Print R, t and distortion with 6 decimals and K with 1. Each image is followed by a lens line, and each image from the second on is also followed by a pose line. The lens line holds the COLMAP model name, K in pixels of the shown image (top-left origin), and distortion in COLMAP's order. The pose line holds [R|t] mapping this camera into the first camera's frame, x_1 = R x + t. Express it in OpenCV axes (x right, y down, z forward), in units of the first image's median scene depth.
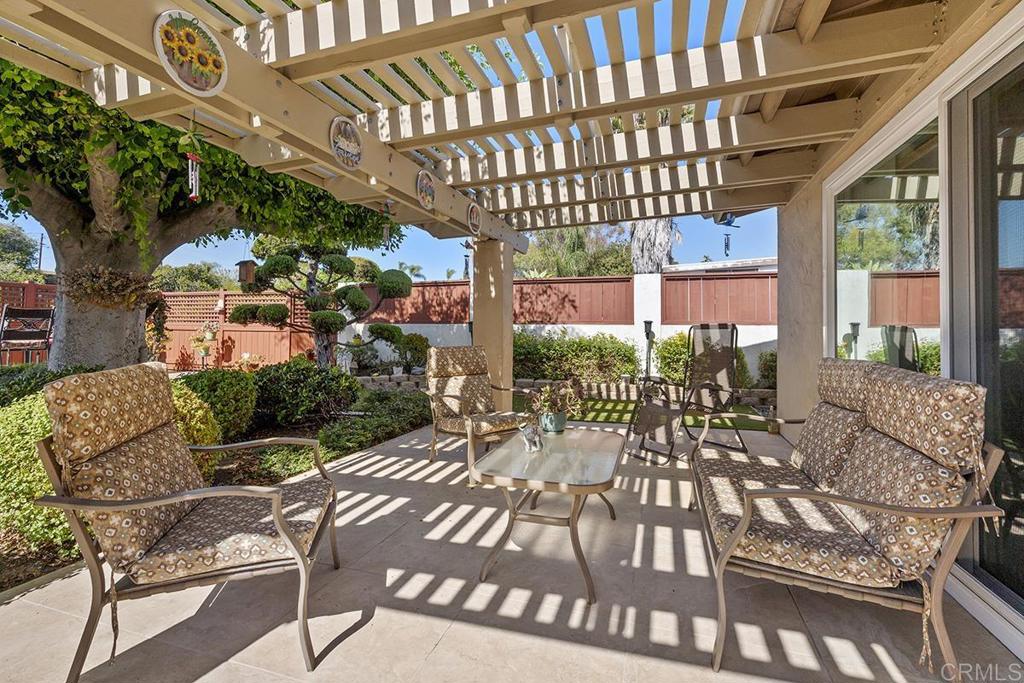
lens RADIAL K [[470.0, 0, 510.6], [0, 470.0, 333.6], [0, 0, 1]] dist [-0.001675, 0.000375]
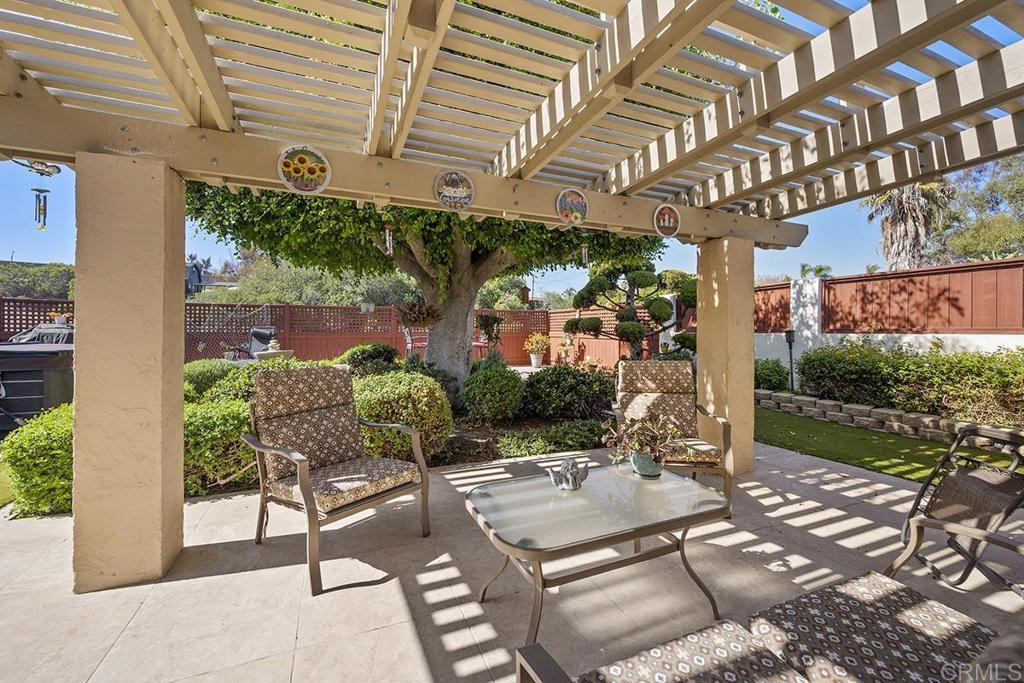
lens RADIAL K [[413.9, 0, 512.7], [0, 413.9, 344.9], [0, 0, 1]] dist [0.007160, 0.000252]
pose [[0.657050, 0.020920, -0.753557, 0.171787], [-0.009438, 0.999765, 0.019525, -0.010016], [0.753788, -0.005717, 0.657093, 0.127267]]
